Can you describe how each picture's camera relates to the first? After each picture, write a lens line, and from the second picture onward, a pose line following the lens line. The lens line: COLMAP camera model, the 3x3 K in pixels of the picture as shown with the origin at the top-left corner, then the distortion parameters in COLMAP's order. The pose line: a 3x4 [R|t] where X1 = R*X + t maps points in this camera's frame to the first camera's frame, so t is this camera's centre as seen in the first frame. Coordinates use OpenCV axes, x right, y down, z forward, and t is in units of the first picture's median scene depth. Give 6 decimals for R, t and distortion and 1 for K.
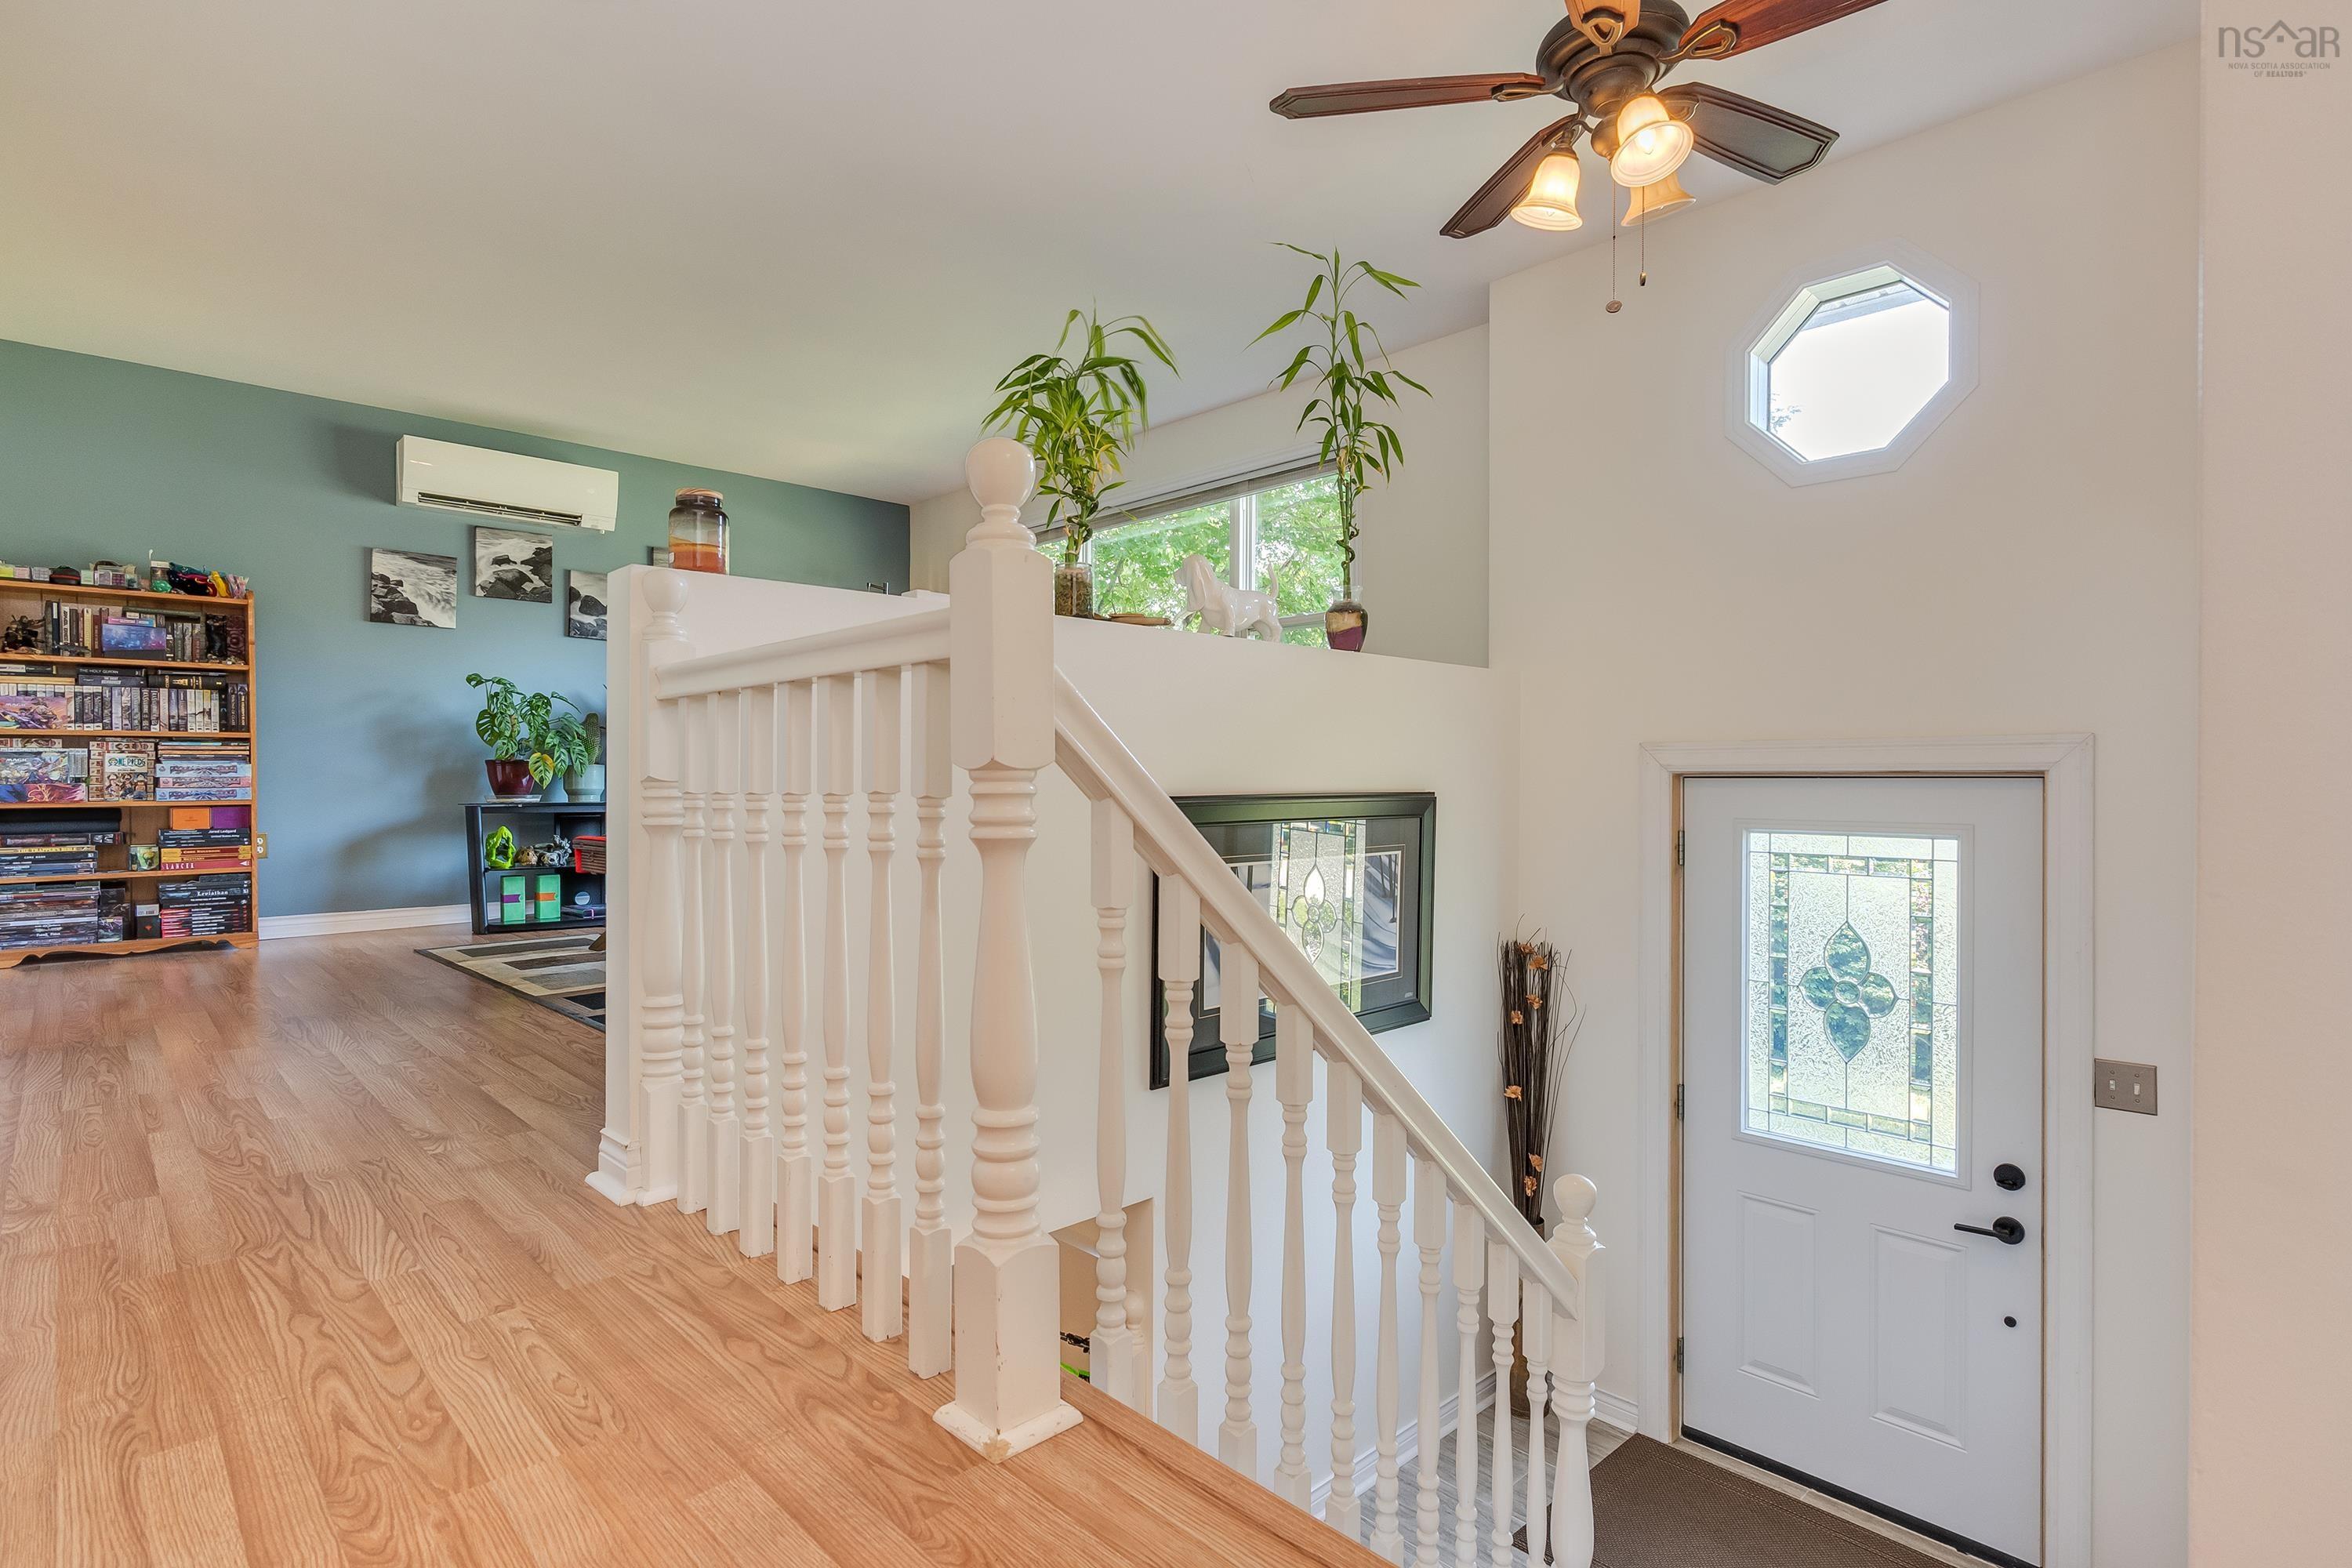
lens RADIAL K [[1171.4, 0, 1169.6], [0, 1171.4, 784.3], [0, 0, 1]] dist [-0.000812, -0.000300]
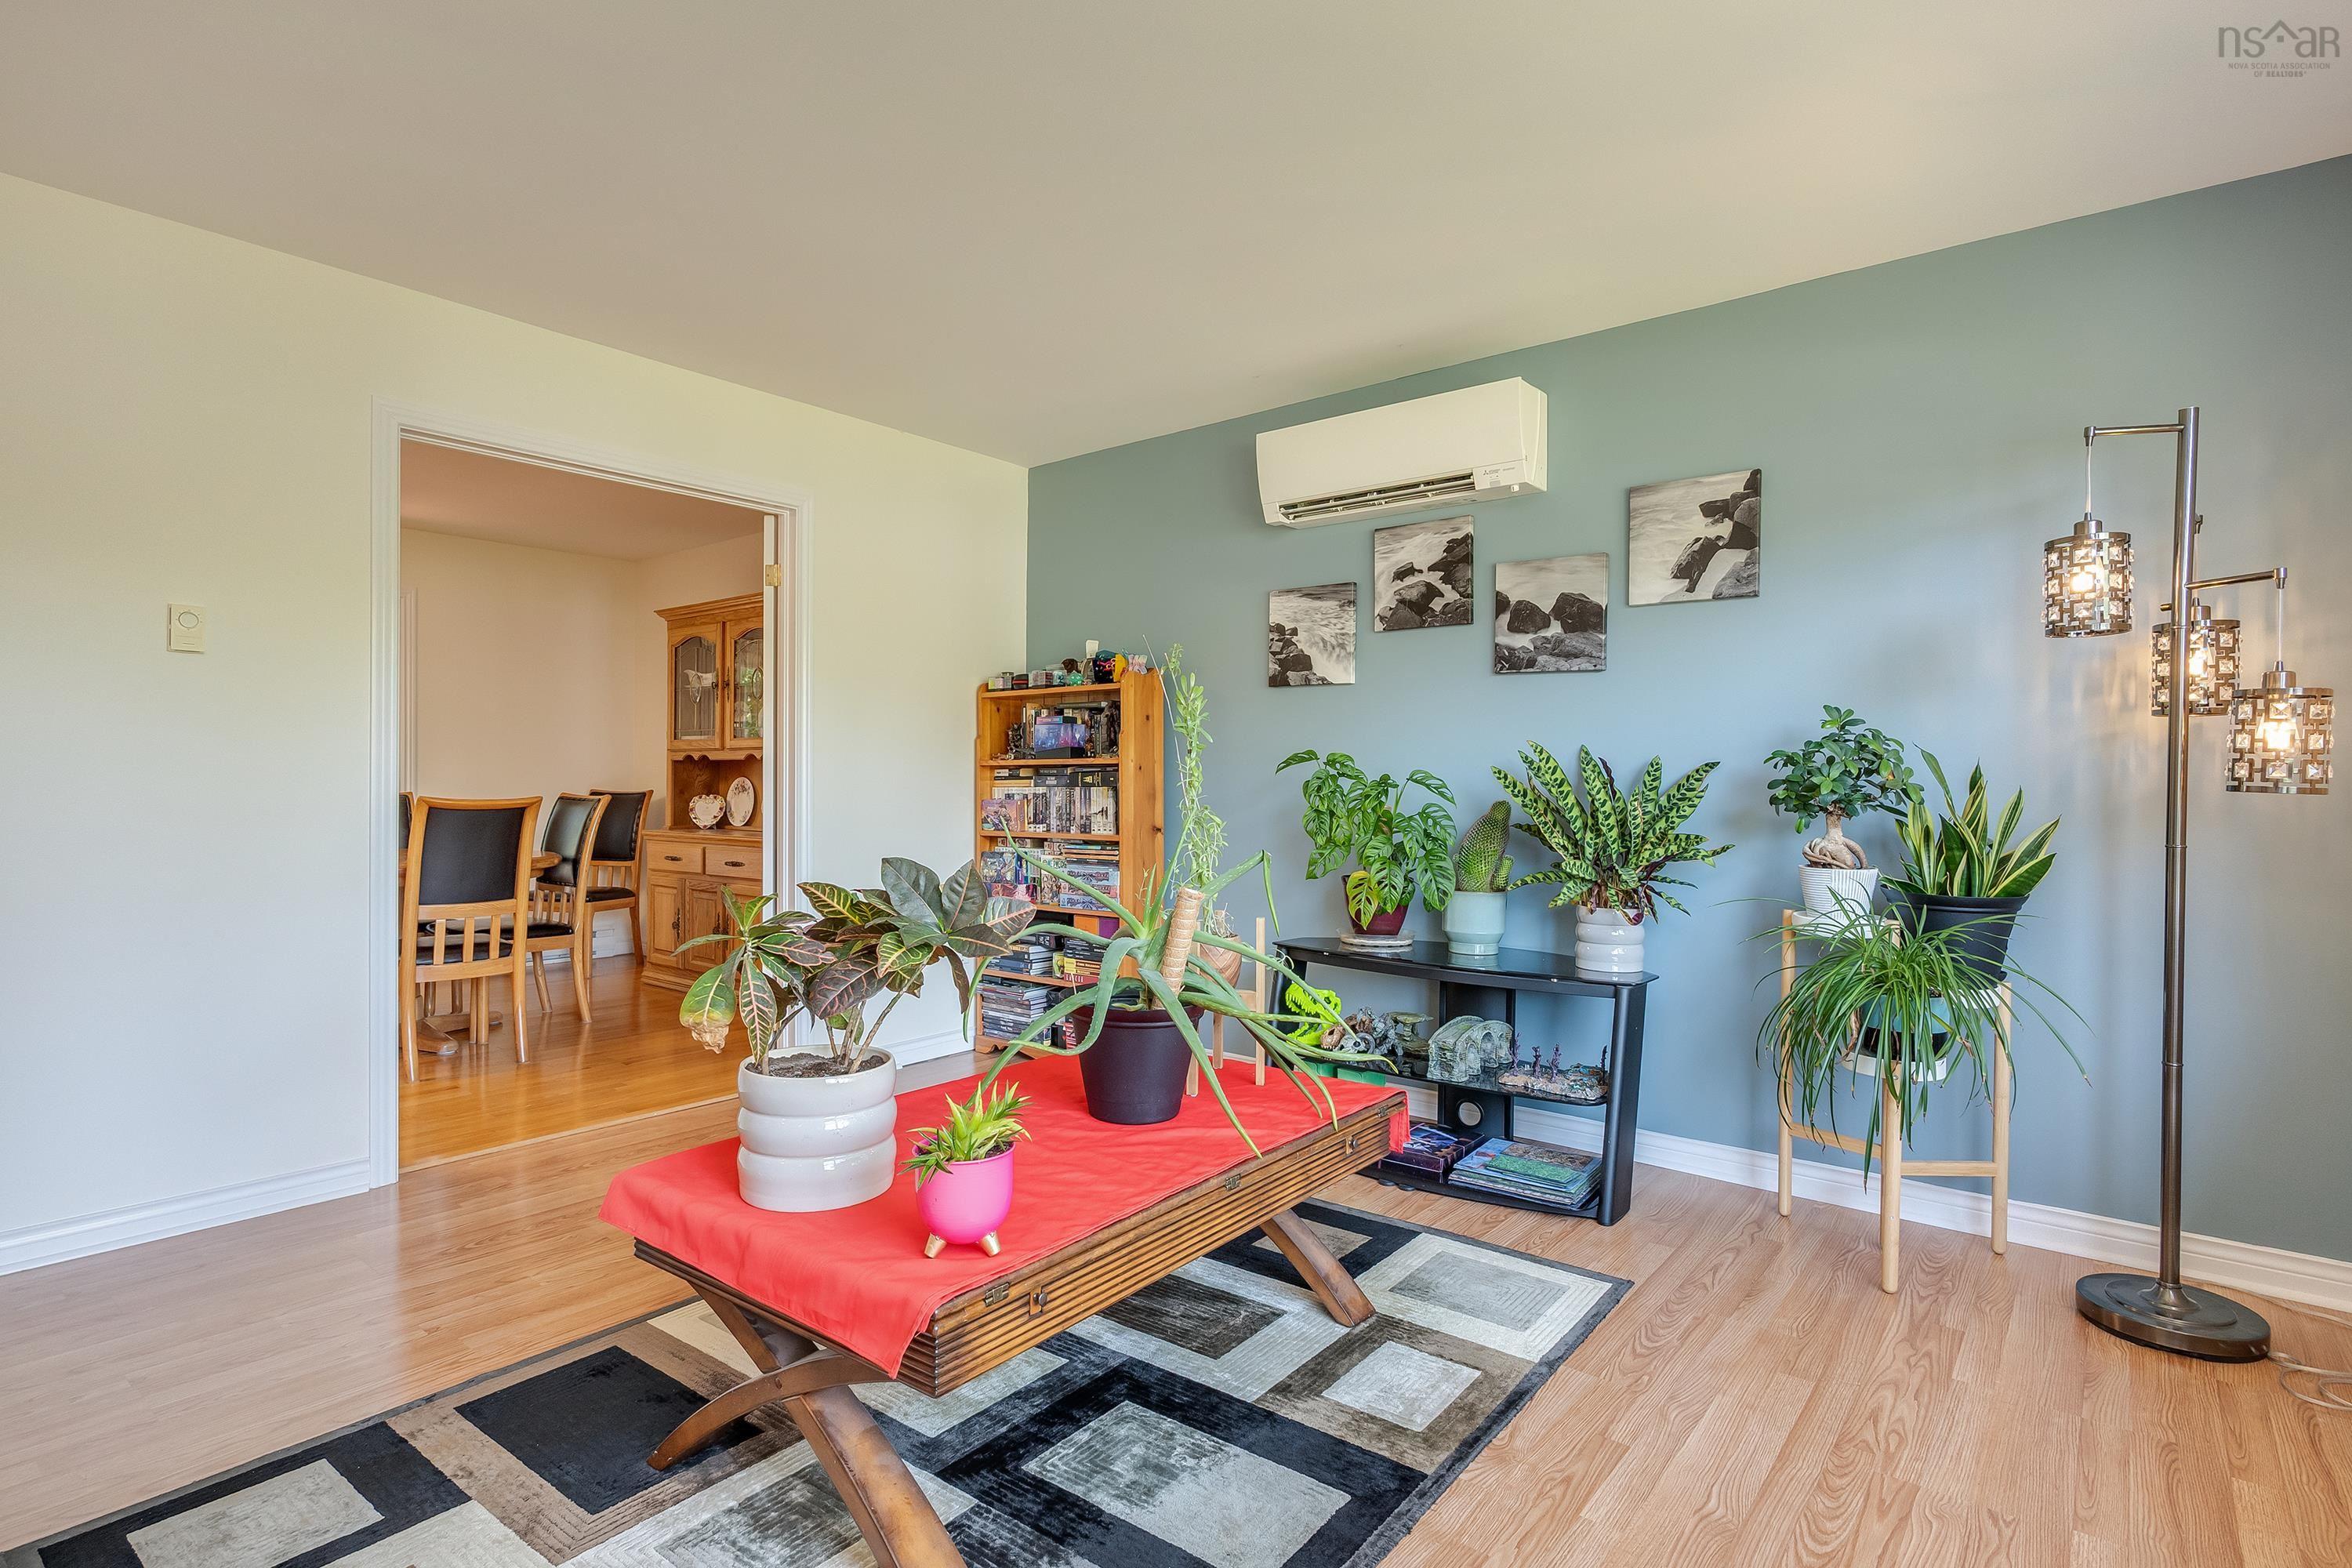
lens RADIAL K [[1171.4, 0, 1169.6], [0, 1171.4, 784.3], [0, 0, 1]] dist [-0.000812, -0.000300]
pose [[0.123122, 0.005560, -0.992376, 0.075383], [-0.007389, 0.999962, 0.004685, -0.076716], [0.992364, 0.006756, 0.123158, 0.824538]]
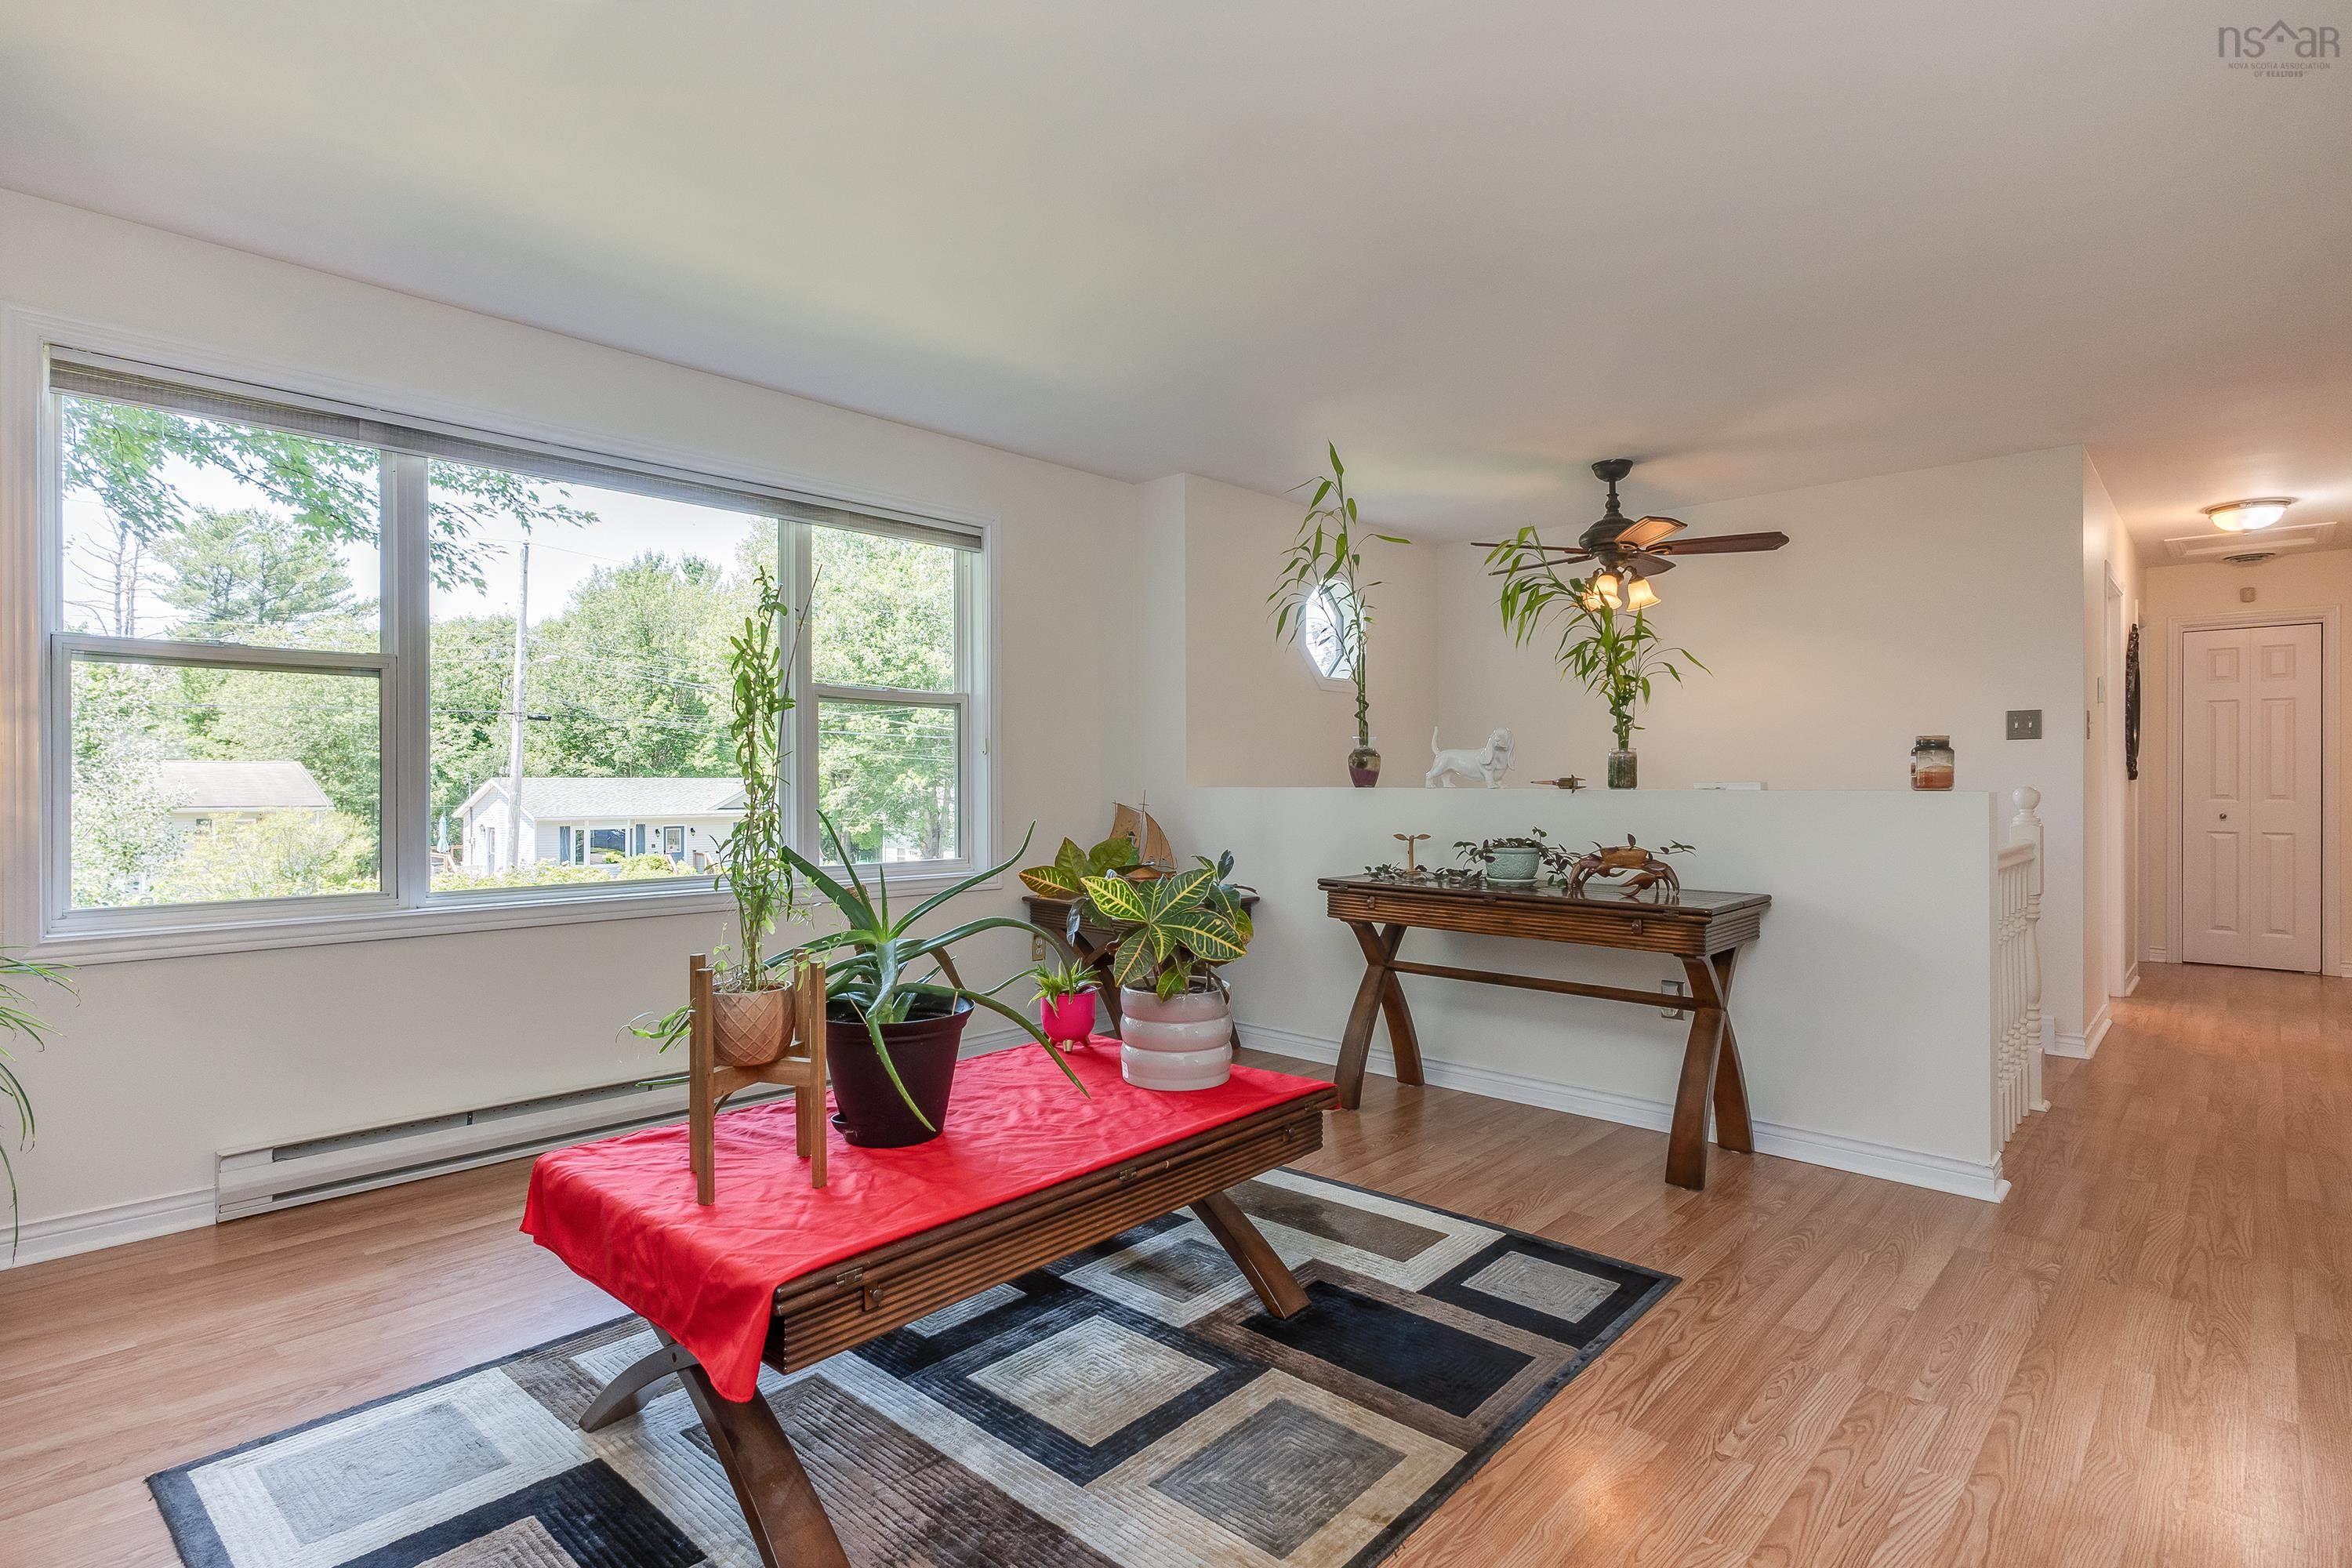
lens RADIAL K [[1171.4, 0, 1169.6], [0, 1171.4, 784.3], [0, 0, 1]] dist [-0.000812, -0.000300]
pose [[-0.059412, -0.006067, 0.998215, -0.711420], [0.003249, 0.999975, 0.006271, -0.076221], [-0.998228, 0.003615, -0.059391, 0.794915]]
